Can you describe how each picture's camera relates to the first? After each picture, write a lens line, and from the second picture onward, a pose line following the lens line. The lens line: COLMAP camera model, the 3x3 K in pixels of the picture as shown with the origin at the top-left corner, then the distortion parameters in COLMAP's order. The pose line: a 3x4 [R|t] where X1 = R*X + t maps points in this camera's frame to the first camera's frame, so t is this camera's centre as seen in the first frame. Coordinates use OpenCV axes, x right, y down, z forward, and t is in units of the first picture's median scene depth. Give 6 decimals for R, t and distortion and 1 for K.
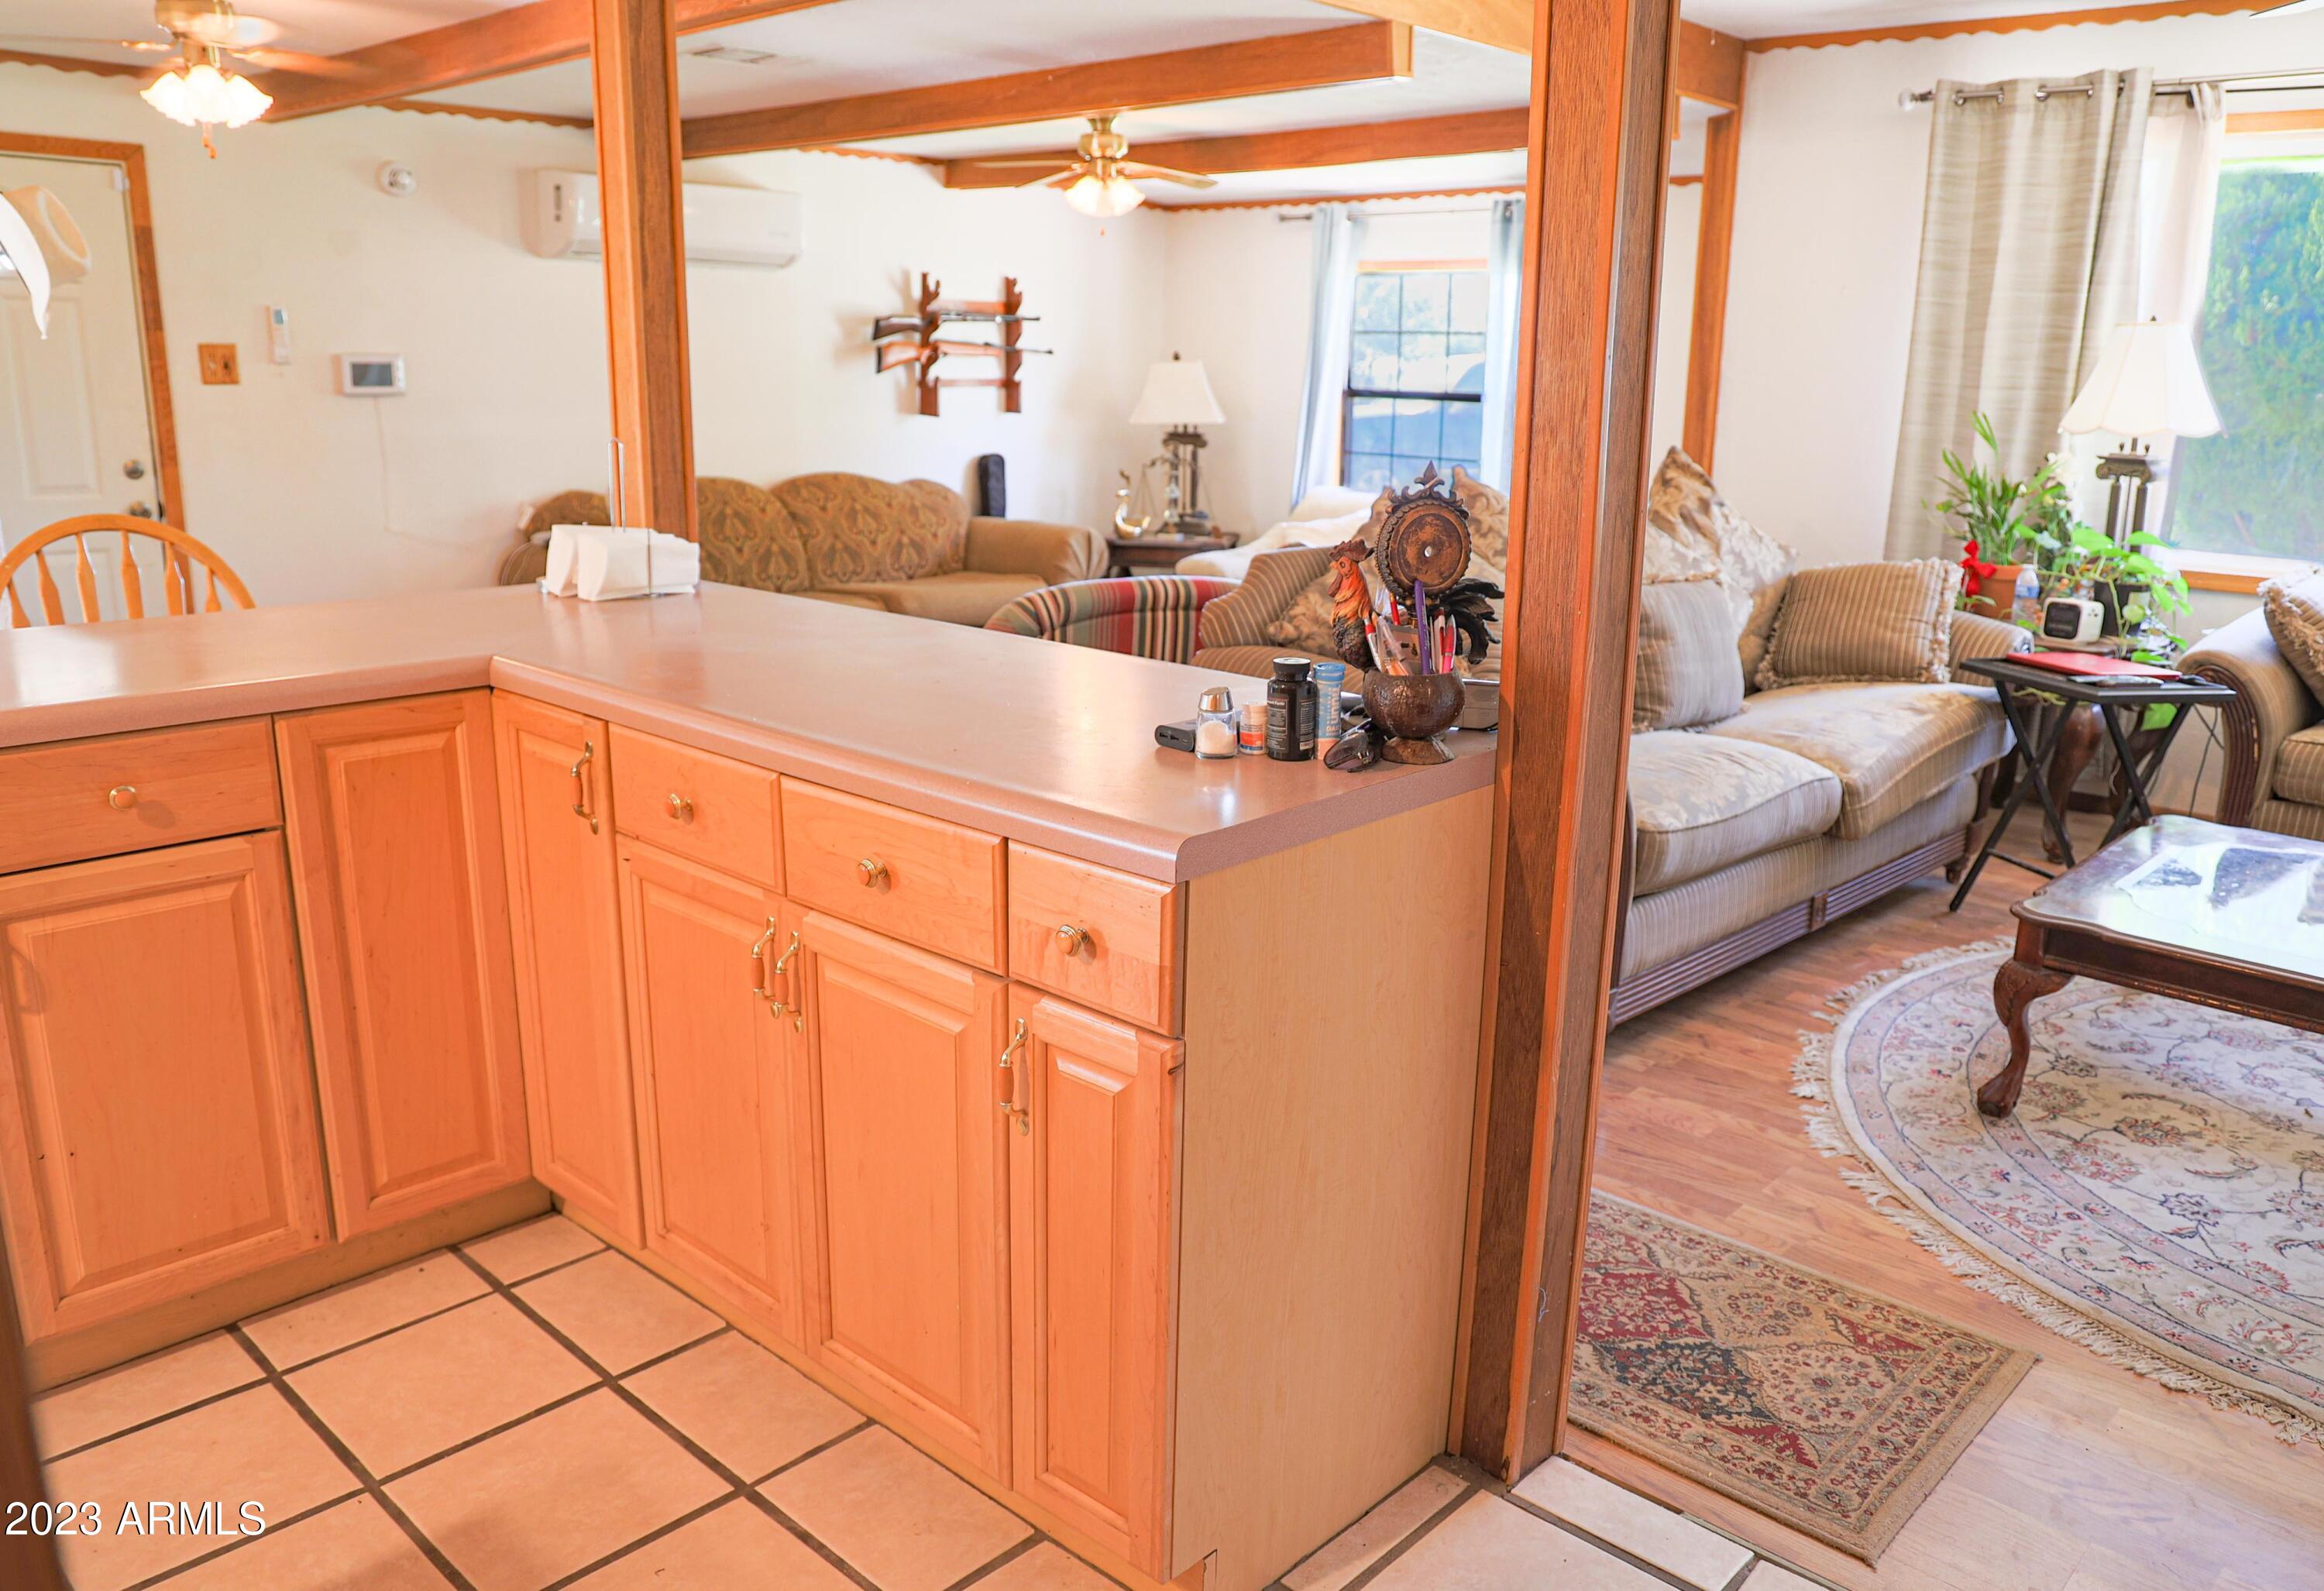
lens RADIAL K [[1688.9, 0, 1189.9], [0, 1688.9, 784.3], [0, 0, 1]] dist [-0.086194, 0.052393]
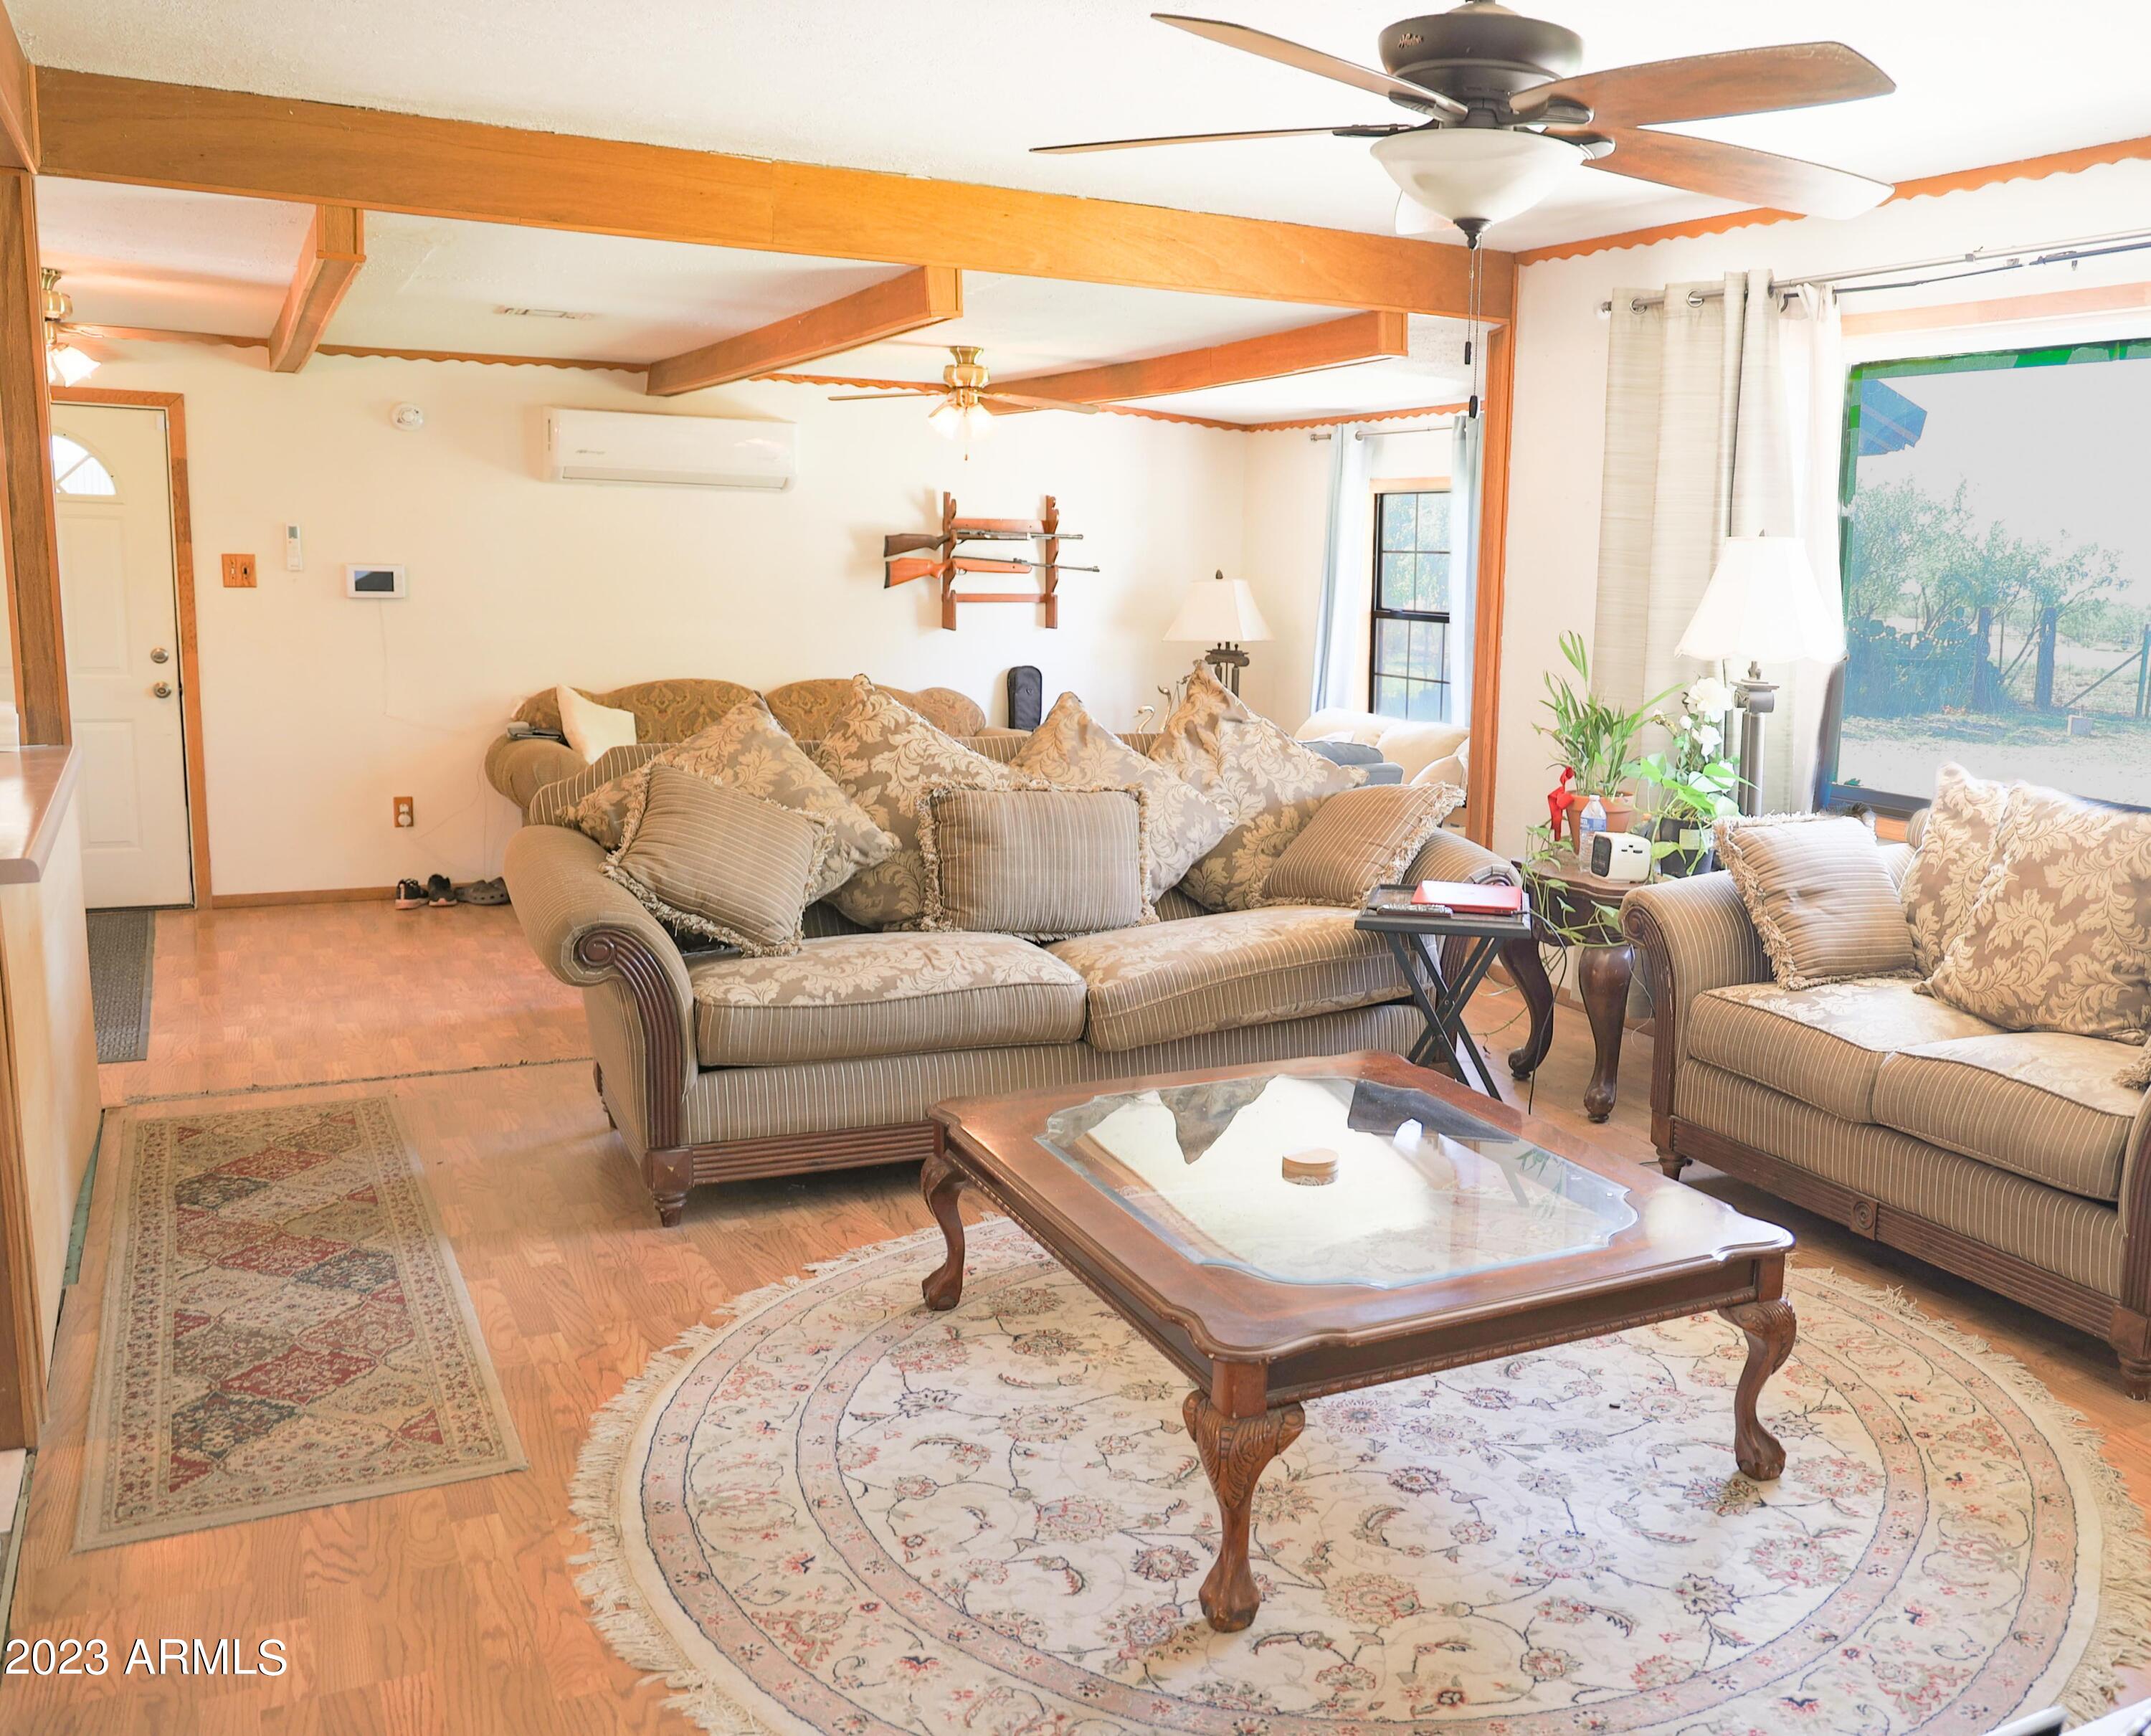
lens RADIAL K [[1831.5, 0, 1289.8], [0, 1831.5, 874.0], [0, 0, 1]] dist [-0.094042, 0.061020]
pose [[0.958714, 0.056140, -0.278776, 0.528525], [-0.080493, 0.993801, -0.076687, 0.002239], [0.272742, 0.095960, 0.957290, -0.014519]]
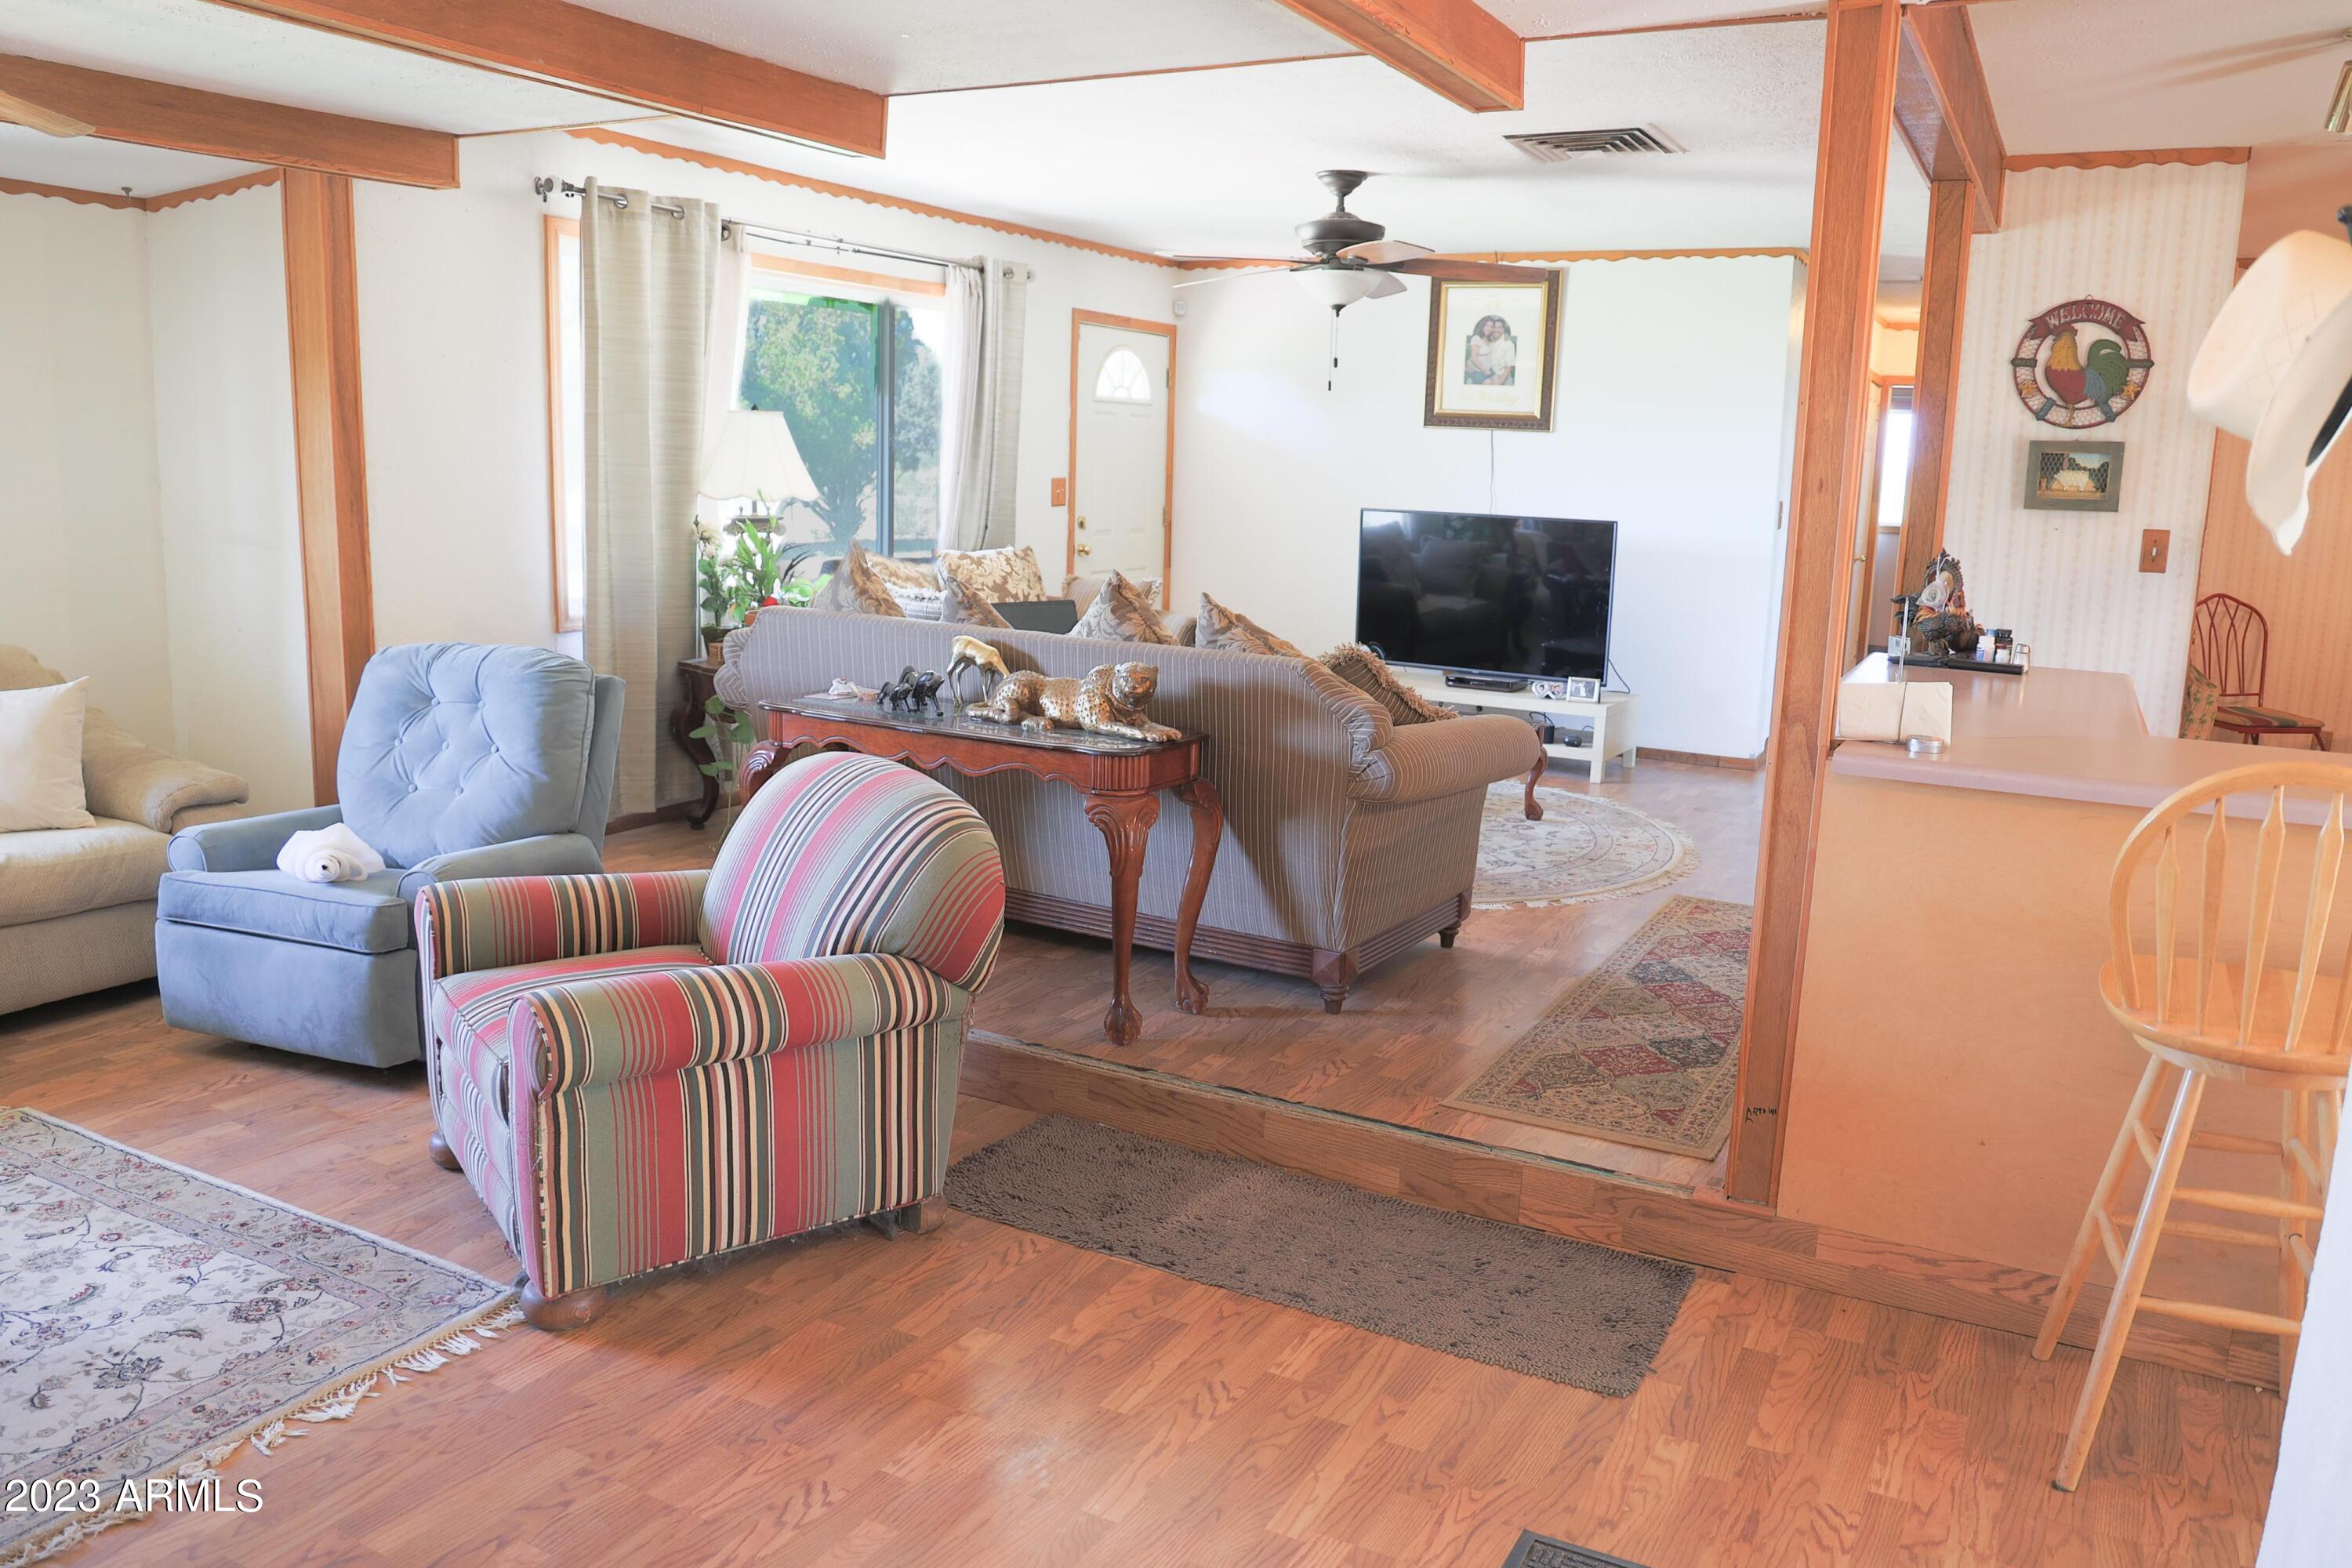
lens RADIAL K [[1712.5, 0, 1195.3], [0, 1712.5, 788.8], [0, 0, 1]] dist [-0.095912, 0.073742]
pose [[-0.243638, -0.211677, 0.946485, -0.656601], [0.199834, 0.943996, 0.262560, -0.238035], [-0.949056, 0.253109, -0.187693, 0.842049]]
